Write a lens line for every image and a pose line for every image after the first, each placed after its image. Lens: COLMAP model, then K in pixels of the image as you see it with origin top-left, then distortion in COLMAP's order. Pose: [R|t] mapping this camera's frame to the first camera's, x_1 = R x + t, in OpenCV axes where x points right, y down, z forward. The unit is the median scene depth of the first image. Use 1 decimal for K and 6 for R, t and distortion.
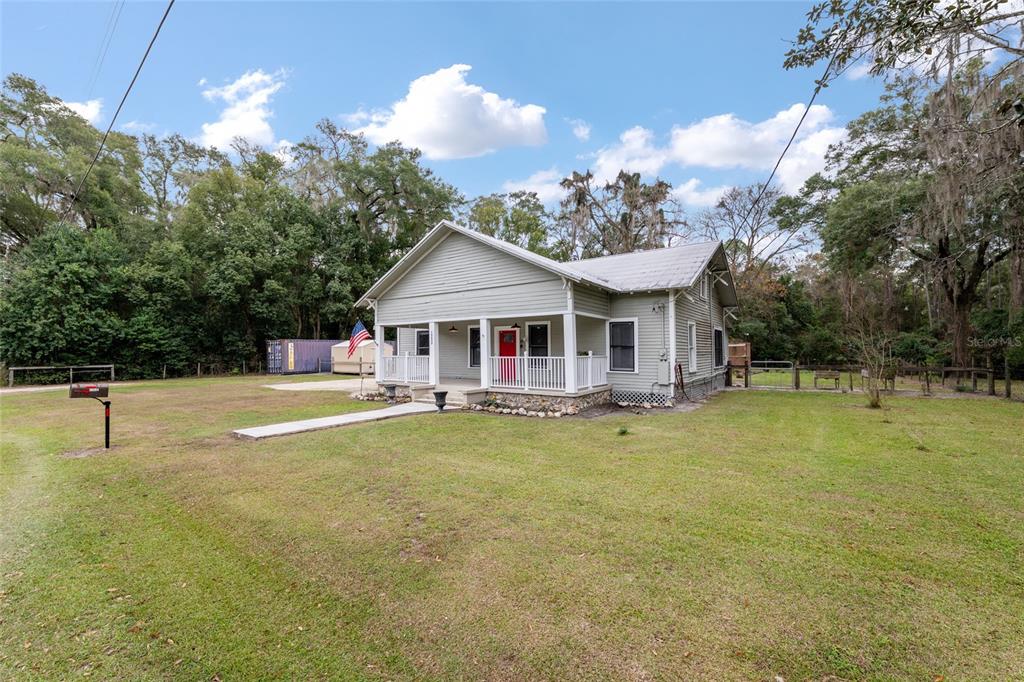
lens RADIAL K [[424.6, 0, 509.2], [0, 424.6, 343.1], [0, 0, 1]] dist [-0.010534, 0.000070]
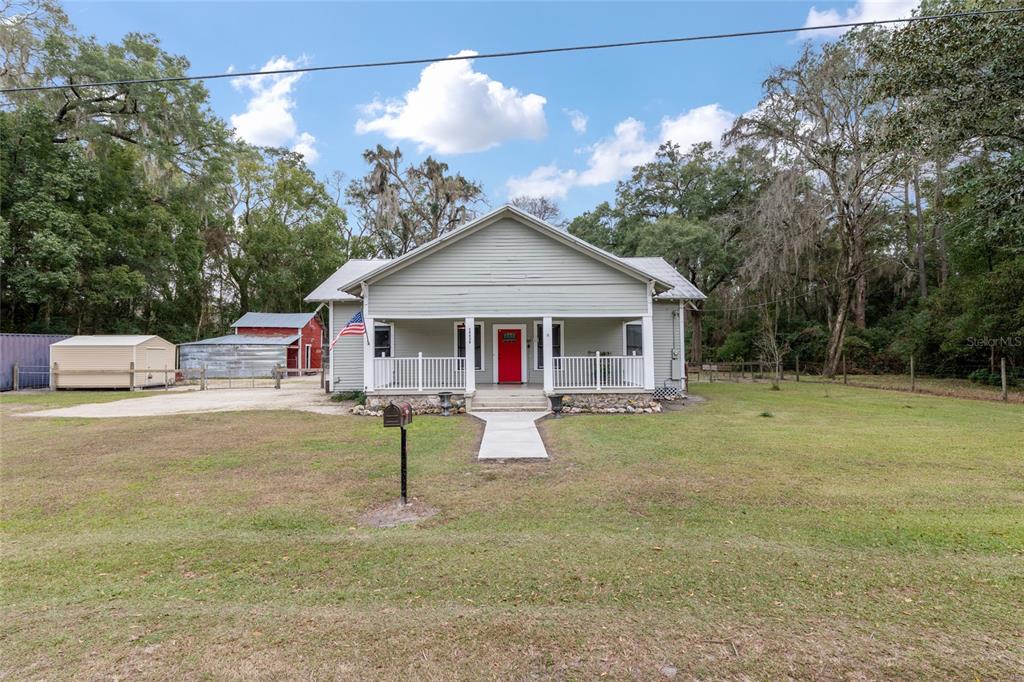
lens RADIAL K [[475.6, 0, 511.0], [0, 475.6, 345.0], [0, 0, 1]] dist [0.004187, 0.000095]
pose [[0.806930, 0.006966, 0.590605, -0.355870], [-0.008892, 0.999960, 0.000354, 0.002600], [-0.590580, -0.005538, 0.806960, 0.095298]]
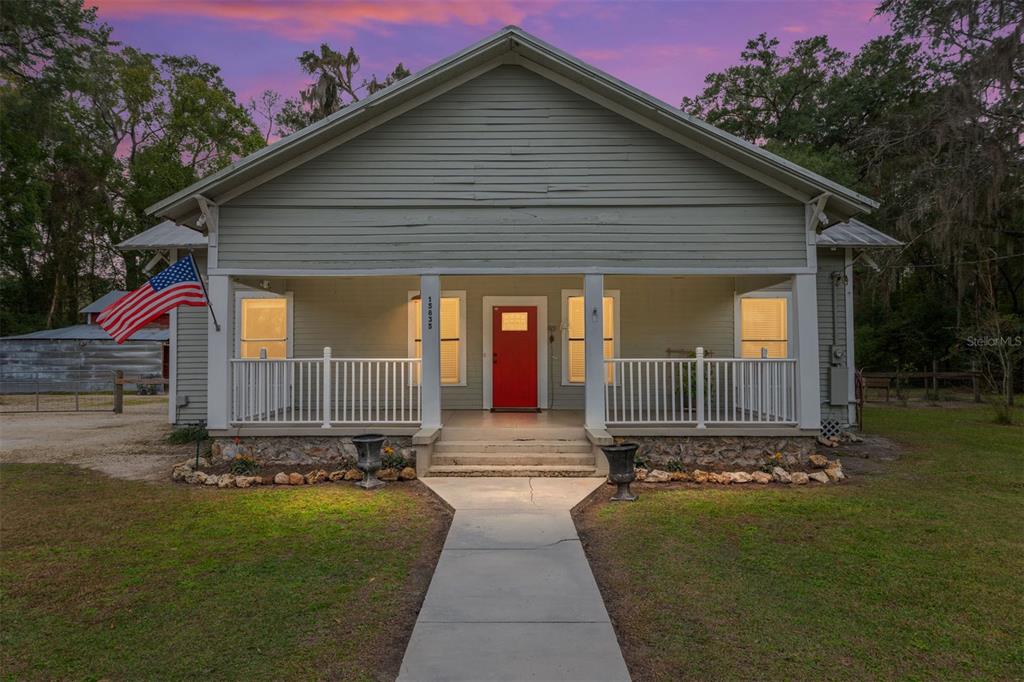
lens RADIAL K [[642.1, 0, 510.6], [0, 642.1, 341.6], [0, 0, 1]] dist [0.002193, -0.000878]
pose [[0.815830, 0.016702, 0.578050, -0.248103], [-0.013955, 0.999860, -0.009194, 0.010200], [-0.578123, -0.000566, 0.815949, 0.239026]]
